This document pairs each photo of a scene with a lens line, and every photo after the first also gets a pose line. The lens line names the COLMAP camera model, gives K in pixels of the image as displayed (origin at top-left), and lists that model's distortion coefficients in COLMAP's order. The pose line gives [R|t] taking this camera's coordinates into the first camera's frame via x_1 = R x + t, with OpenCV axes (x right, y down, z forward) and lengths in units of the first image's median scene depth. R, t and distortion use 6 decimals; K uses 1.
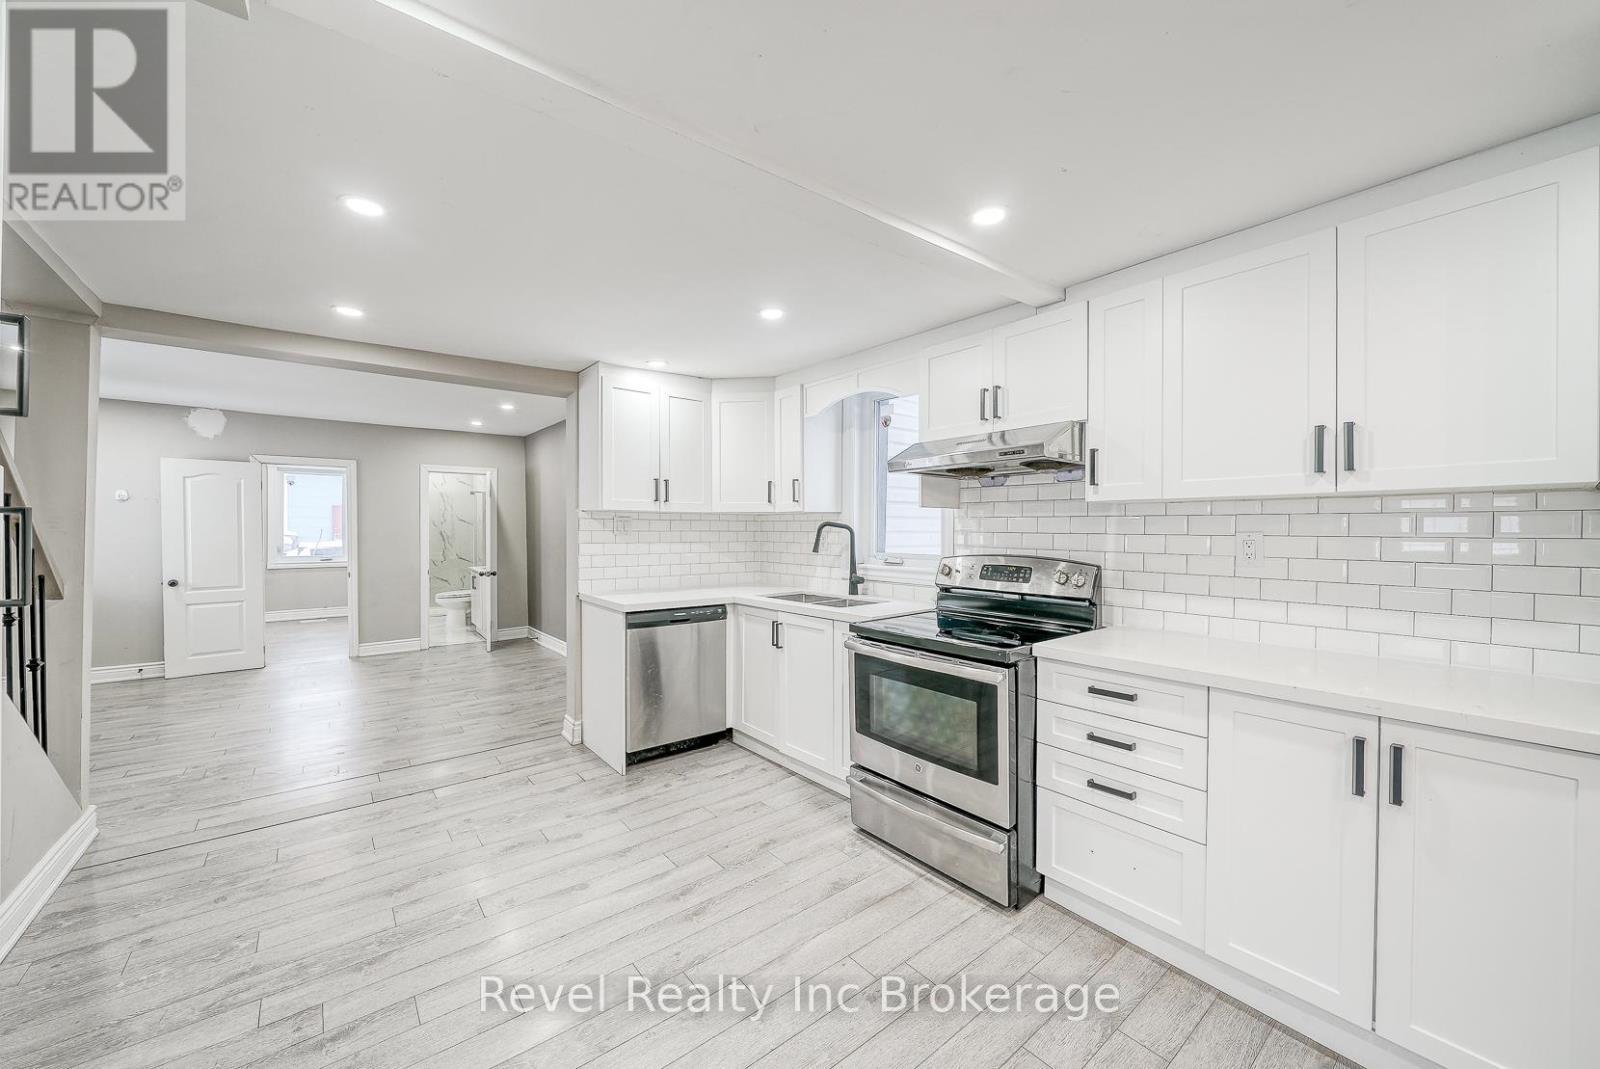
lens RADIAL K [[586.2, 0, 794.4], [0, 586.2, 531.6], [0, 0, 1]] dist [-0.001440, -0.000189]
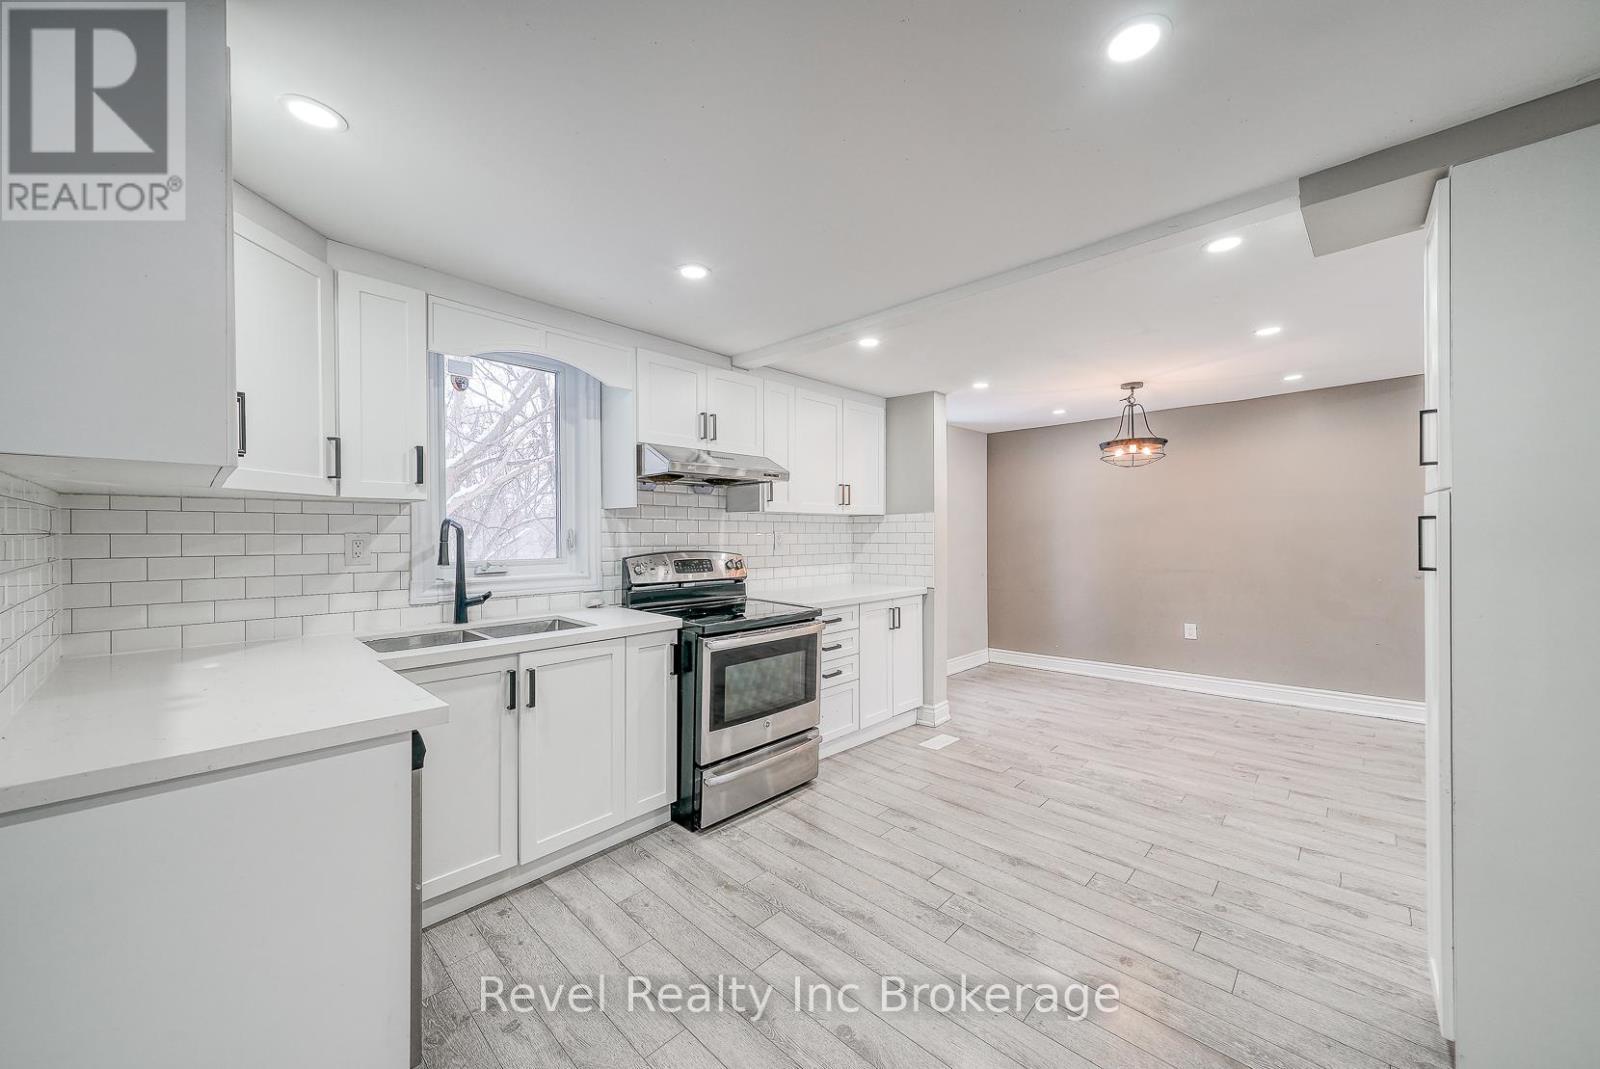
lens RADIAL K [[572.8, 0, 800.0], [0, 572.8, 534.5], [0, 0, 1]] dist [0.010615, -0.000037]
pose [[-0.107925, -0.006671, 0.994137, -0.850769], [0.004045, 0.999966, 0.007149, -0.001678], [-0.994151, 0.004793, -0.107894, 0.915013]]
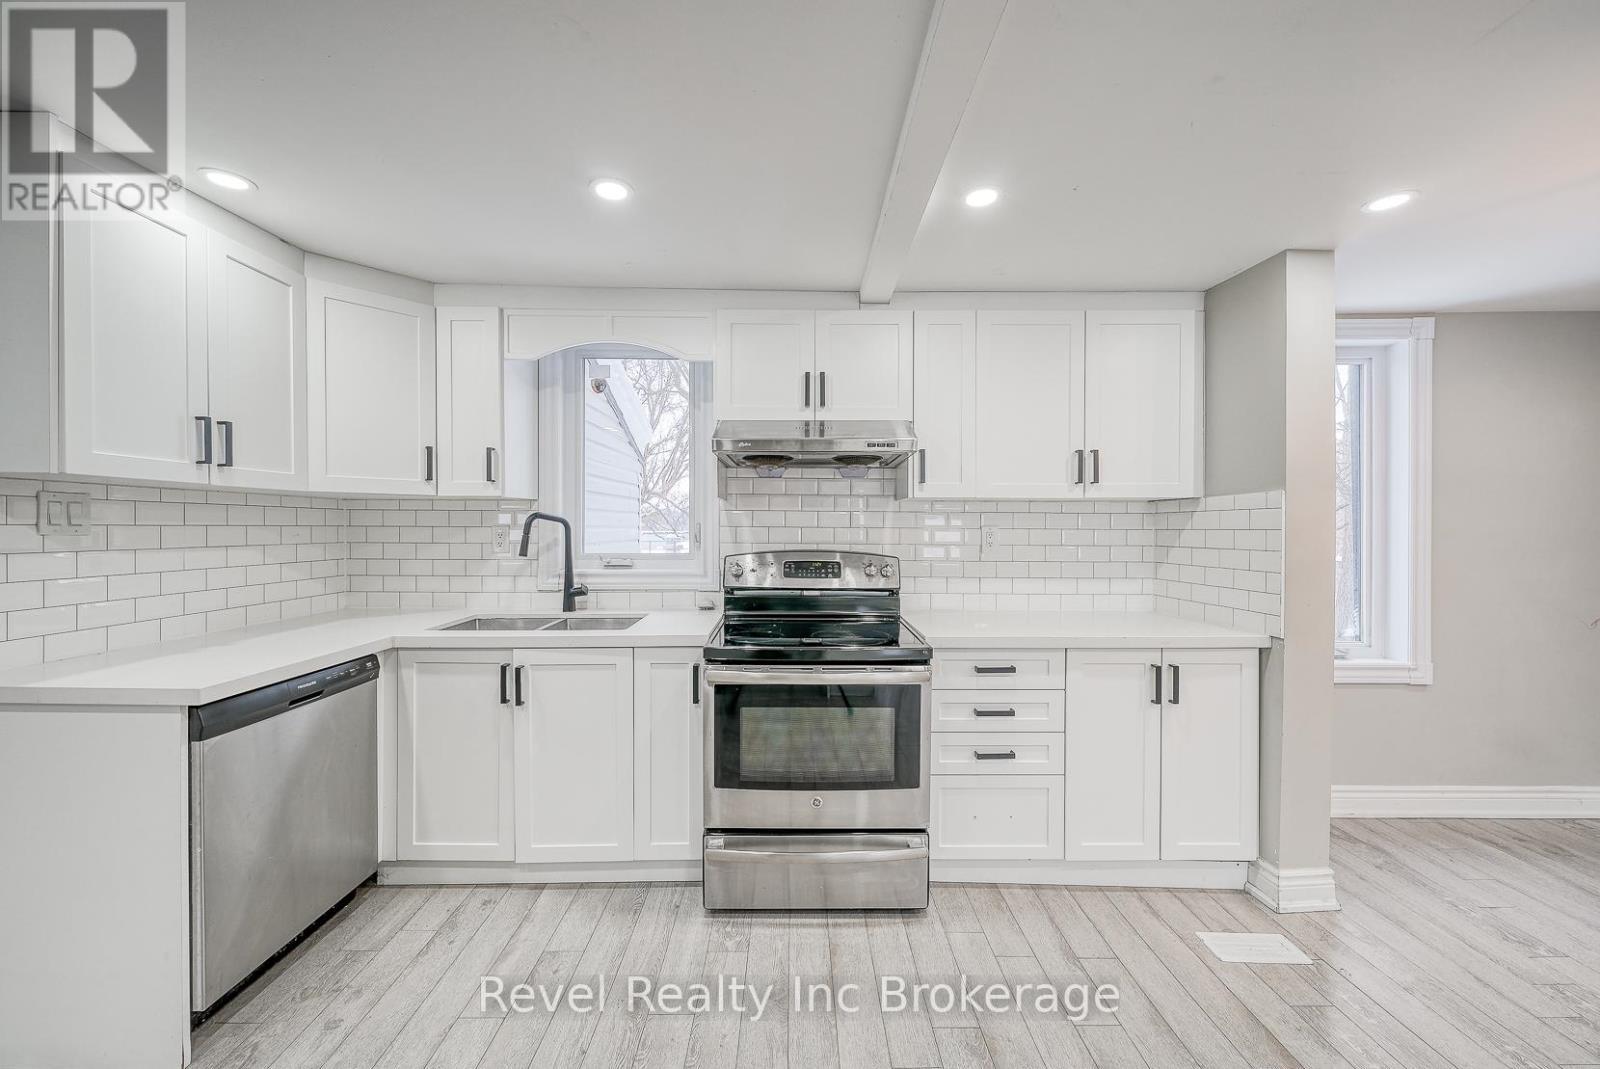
lens RADIAL K [[586.2, 0, 794.4], [0, 586.2, 531.6], [0, 0, 1]] dist [-0.001440, -0.000189]
pose [[0.626845, -0.006748, 0.779114, -0.407400], [0.001136, 0.999969, 0.007747, 0.001709], [-0.779143, -0.003971, 0.626834, 0.424369]]
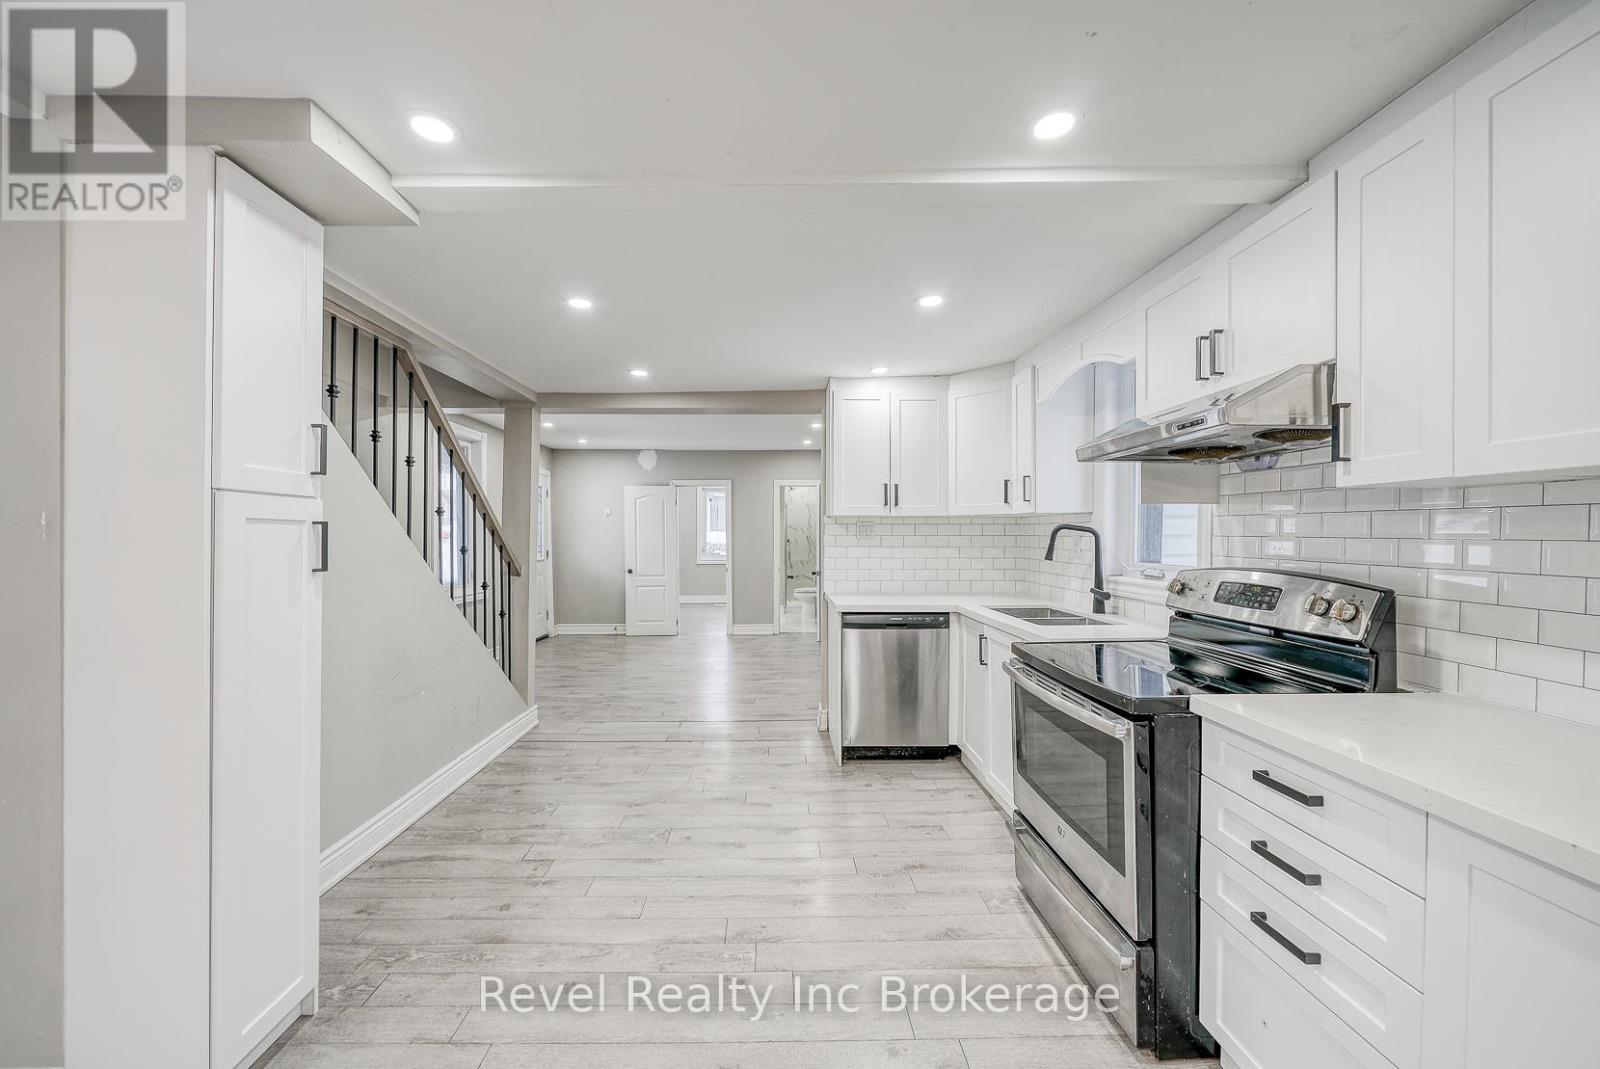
lens RADIAL K [[599.8, 0, 796.2], [0, 599.8, 537.3], [0, 0, 1]] dist [-0.002044, -0.000172]
pose [[0.797725, 0.001477, -0.603020, 0.359268], [-0.000747, 0.999999, 0.001460, 0.001794], [0.603021, -0.000714, 0.797725, 0.110157]]
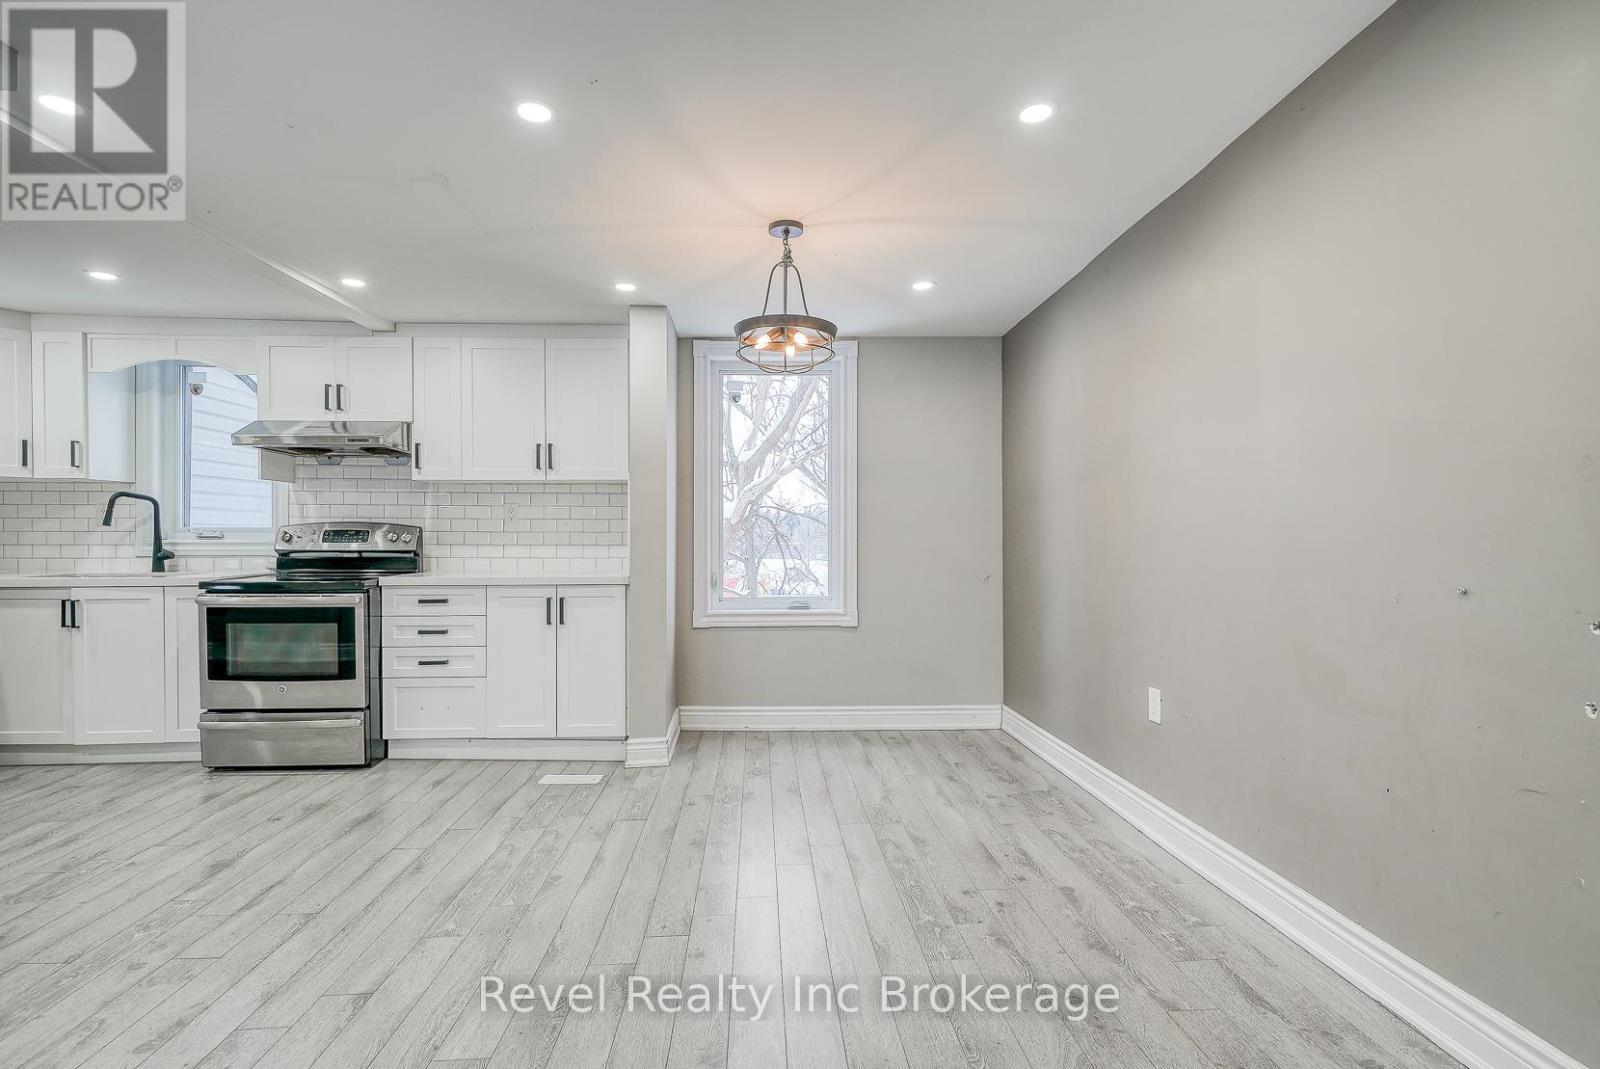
lens RADIAL K [[745.1, 0, 759.7], [0, 745.1, 540.6], [0, 0, 1]] dist [-0.000710, 0.000028]
pose [[0.590935, -0.009928, 0.806658, -0.389989], [0.004273, 0.999949, 0.009177, 0.069962], [-0.806708, -0.001976, 0.590947, -0.627373]]
